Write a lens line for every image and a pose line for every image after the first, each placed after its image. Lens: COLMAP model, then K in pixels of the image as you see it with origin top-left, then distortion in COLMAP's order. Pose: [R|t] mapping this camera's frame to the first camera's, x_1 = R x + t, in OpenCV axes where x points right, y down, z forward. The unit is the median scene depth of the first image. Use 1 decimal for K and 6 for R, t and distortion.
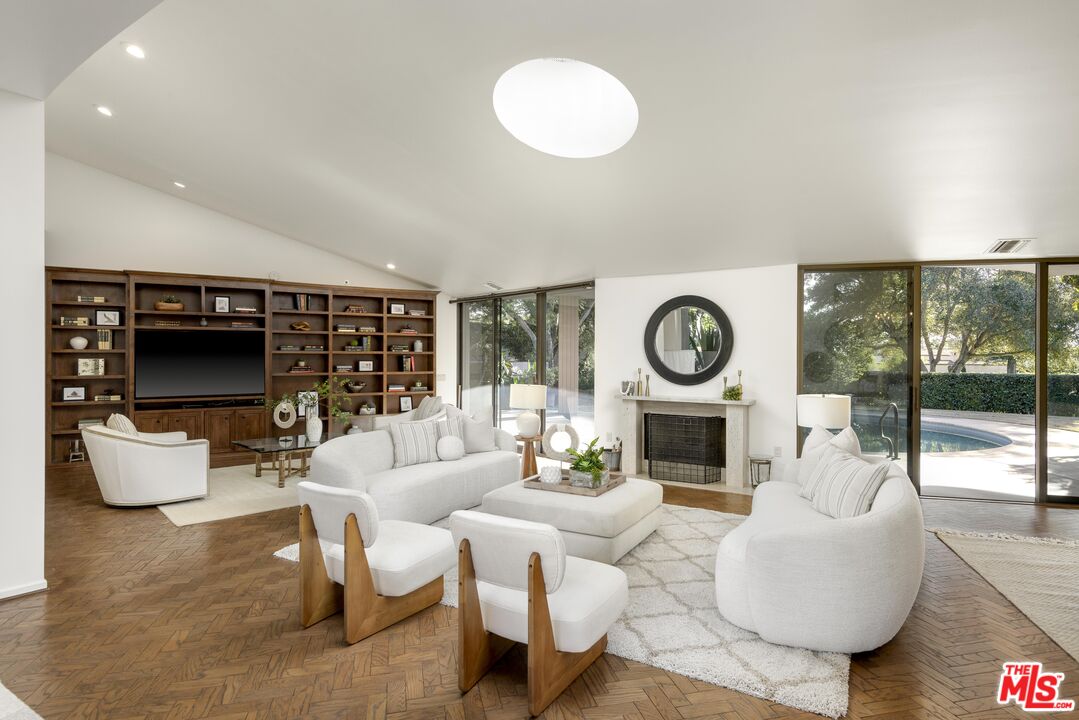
lens RADIAL K [[568.8, 0, 537.0], [0, 568.8, 353.0], [0, 0, 1]] dist [-0.006663, -0.005210]
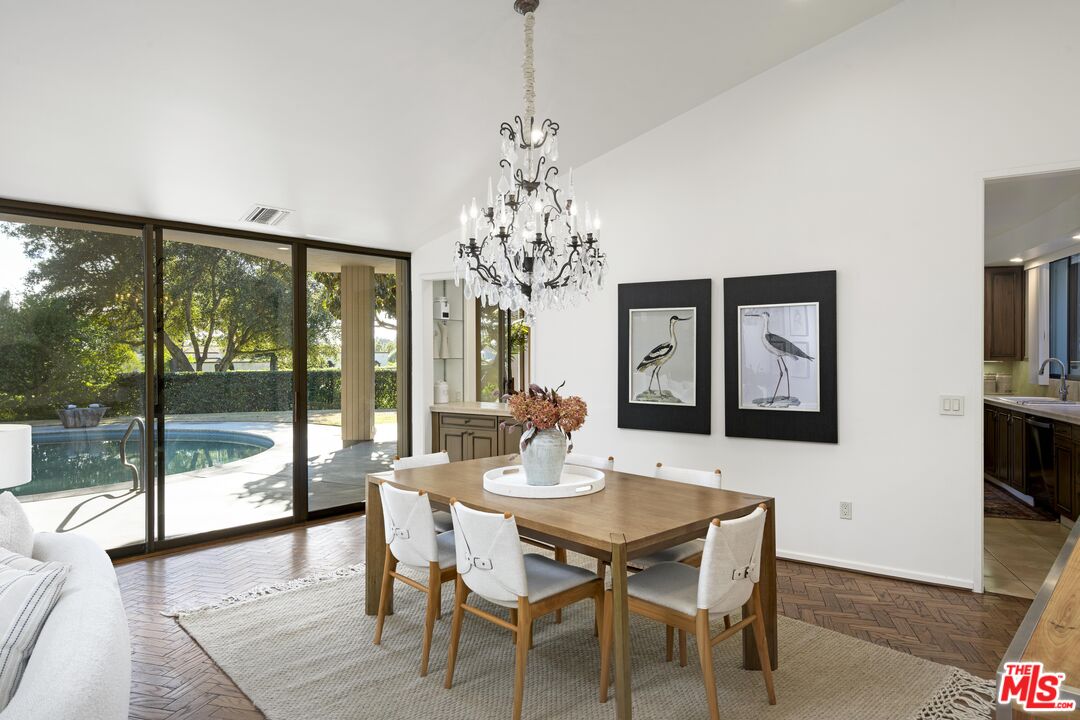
lens RADIAL K [[655.9, 0, 538.4], [0, 655.9, 357.9], [0, 0, 1]] dist [0.003211, -0.000184]
pose [[0.469064, -0.012511, 0.883076, 0.112011], [0.002519, 0.999915, 0.012829, 0.000855], [-0.883161, -0.003793, 0.469055, 0.129647]]
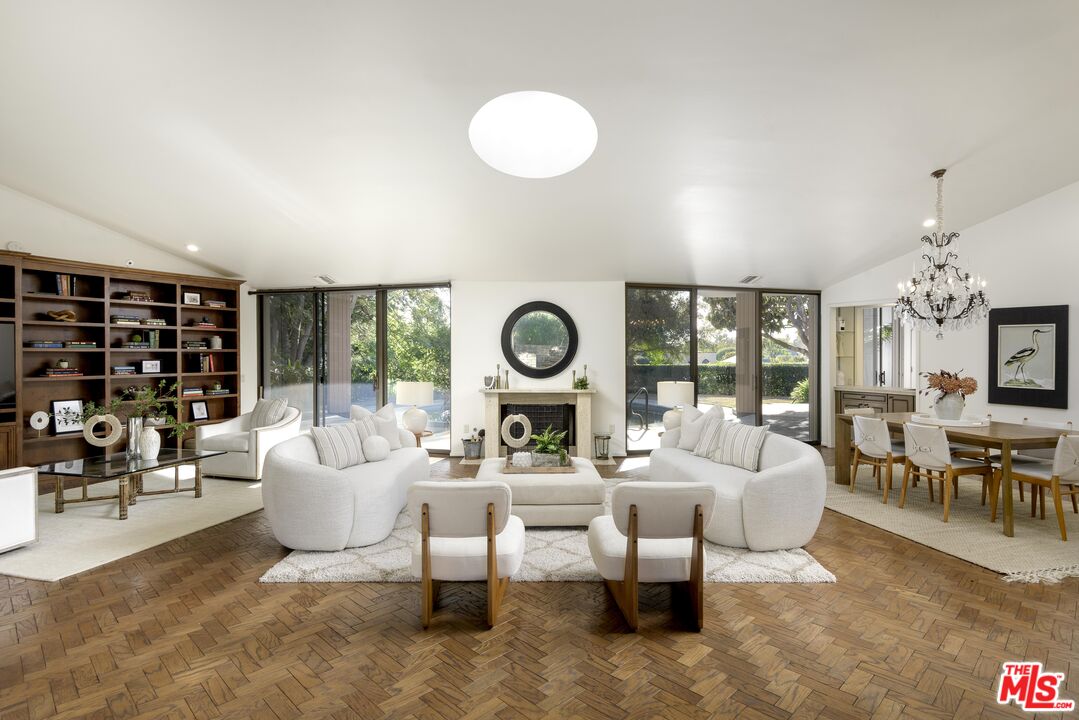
lens RADIAL K [[568.8, 0, 519.6], [0, 568.8, 352.1], [0, 0, 1]] dist [-0.006663, -0.005210]
pose [[0.851794, -0.002073, 0.523873, -0.277075], [-0.000257, 0.999990, 0.004375, -0.001629], [-0.523877, -0.003861, 0.851785, 0.022791]]
